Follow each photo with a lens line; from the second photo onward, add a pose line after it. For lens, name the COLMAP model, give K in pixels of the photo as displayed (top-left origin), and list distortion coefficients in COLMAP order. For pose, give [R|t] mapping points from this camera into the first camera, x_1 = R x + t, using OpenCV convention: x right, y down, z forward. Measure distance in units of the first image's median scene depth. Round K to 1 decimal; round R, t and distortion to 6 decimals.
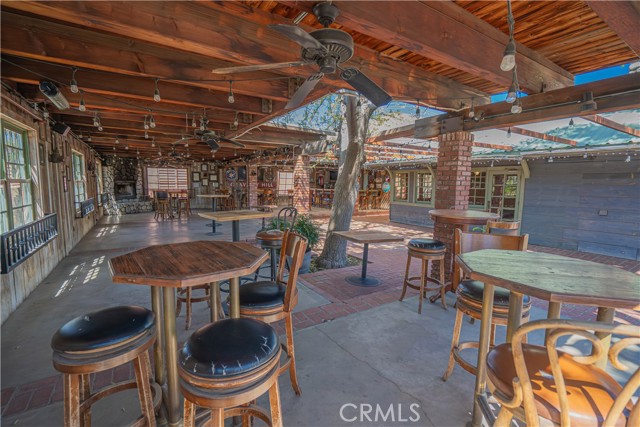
lens RADIAL K [[286.7, 0, 320.2], [0, 286.7, 211.4], [0, 0, 1]] dist [-0.004026, -0.000272]
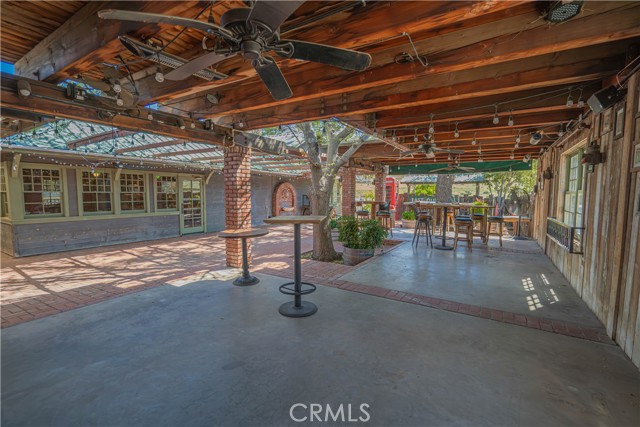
lens RADIAL K [[286.7, 0, 325.8], [0, 286.7, 215.6], [0, 0, 1]] dist [-0.004026, -0.000272]
pose [[-0.448072, -0.088876, 0.889569, -0.450891], [0.074016, 0.987942, 0.135986, -0.067696], [-0.890928, 0.126774, -0.436091, 0.679028]]
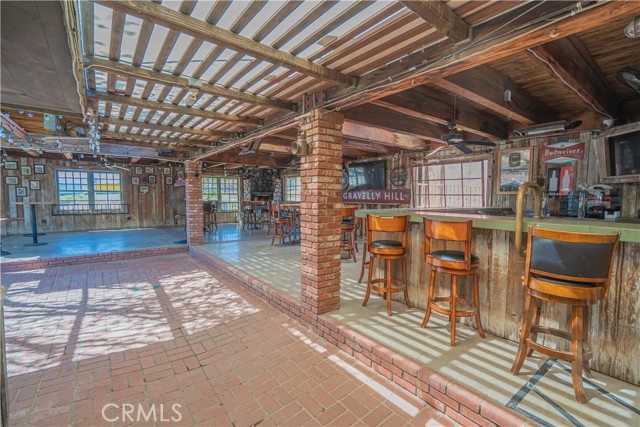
lens RADIAL K [[286.7, 0, 321.6], [0, 286.7, 214.4], [0, 0, 1]] dist [-0.004026, -0.000272]
pose [[0.091593, 0.052533, -0.994410, 0.389362], [-0.104115, 0.993639, 0.042903, -0.090249], [0.990339, 0.099603, 0.096480, 1.089662]]
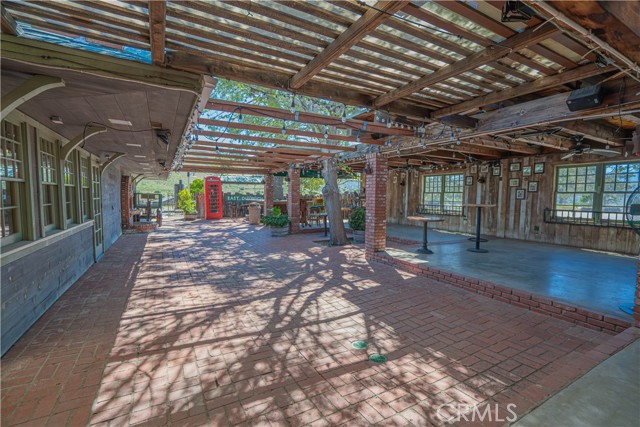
lens RADIAL K [[286.7, 0, 320.8], [0, 286.7, 216.6], [0, 0, 1]] dist [-0.004026, -0.000272]
pose [[-0.997775, -0.029812, 0.059643, 0.033774], [-0.019233, 0.985143, 0.170654, -0.091277], [-0.063844, 0.169127, -0.983524, 1.106568]]
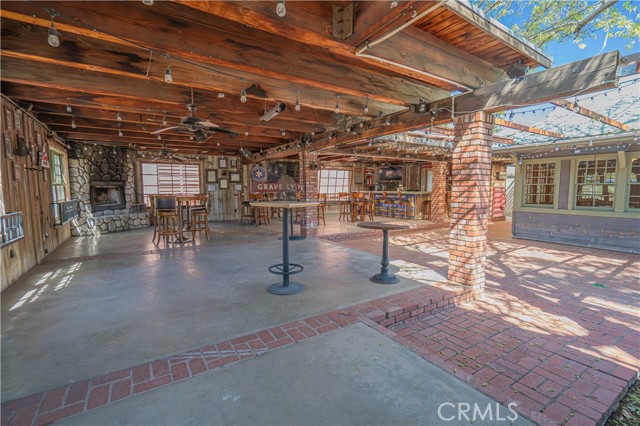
lens RADIAL K [[286.7, 0, 322.2], [0, 286.7, 213.2], [0, 0, 1]] dist [-0.004026, -0.000272]
pose [[0.999843, -0.015347, 0.008846, -0.190553], [0.015425, 0.999843, -0.008767, -0.021128], [-0.008710, 0.008902, 0.999922, 0.330515]]
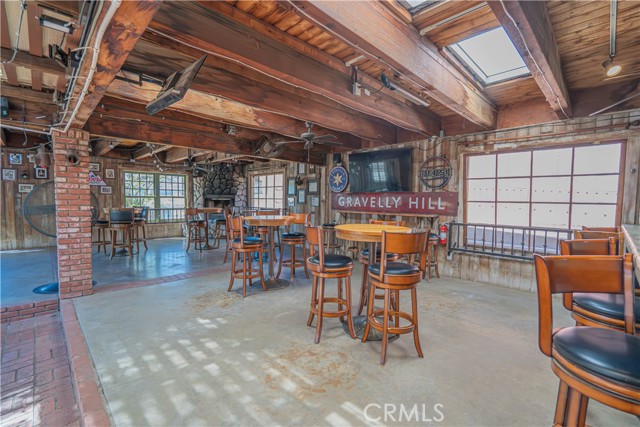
lens RADIAL K [[286.7, 0, 317.6], [0, 286.7, 213.6], [0, 0, 1]] dist [-0.004026, -0.000272]
pose [[0.198838, 0.036123, -0.979367, 0.133044], [-0.110493, 0.993775, 0.014221, -0.094064], [0.973784, 0.105385, 0.201591, 1.074806]]
